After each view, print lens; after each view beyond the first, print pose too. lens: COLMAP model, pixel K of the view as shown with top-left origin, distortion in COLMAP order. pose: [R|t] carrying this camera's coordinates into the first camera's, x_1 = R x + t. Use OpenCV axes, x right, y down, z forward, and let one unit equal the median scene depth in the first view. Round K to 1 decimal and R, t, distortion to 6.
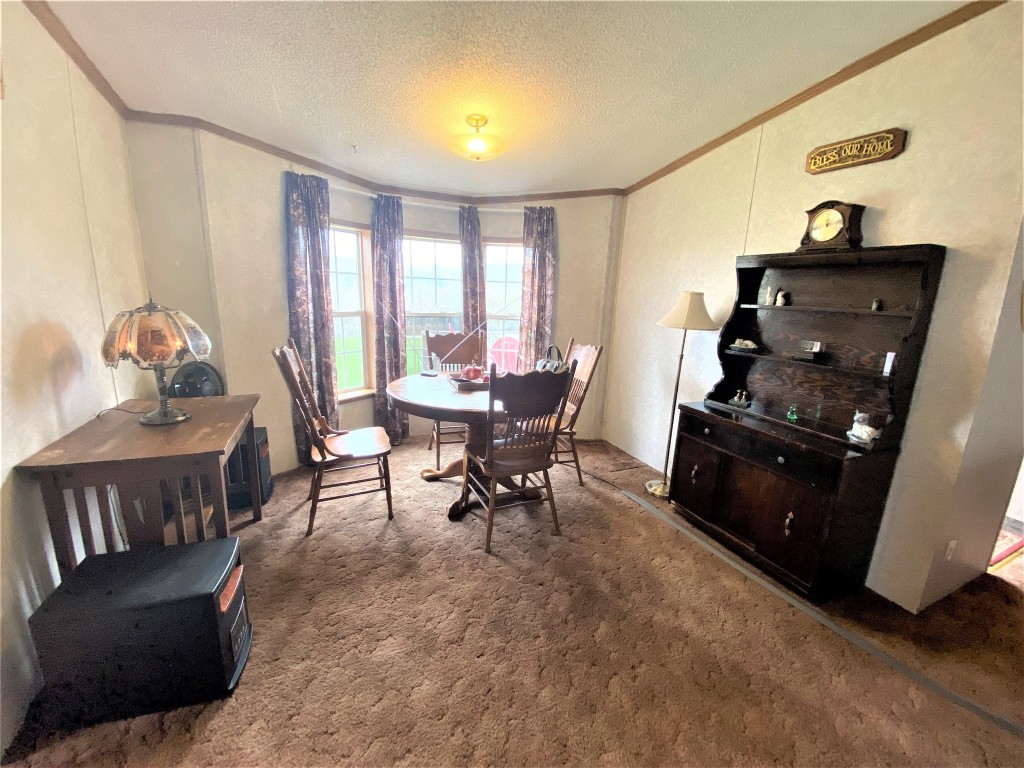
lens RADIAL K [[425.0, 0, 512.0], [0, 425.0, 384.0], [0, 0, 1]] dist [0.029962, -0.033076]
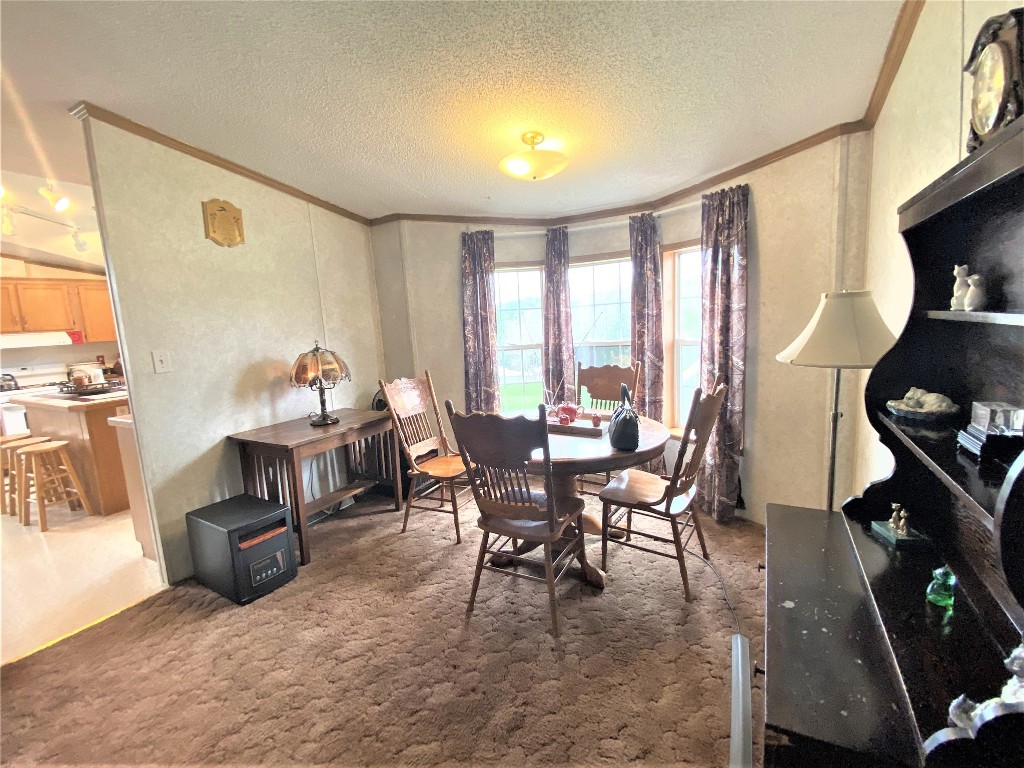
lens RADIAL K [[459.4, 0, 512.0], [0, 459.4, 384.0], [0, 0, 1]] dist [0.029381, -0.029541]
pose [[0.599885, 0.041427, -0.799013, 0.598988], [-0.092223, 0.995583, -0.017621, -0.058083], [0.794753, 0.084257, 0.601056, 0.351234]]
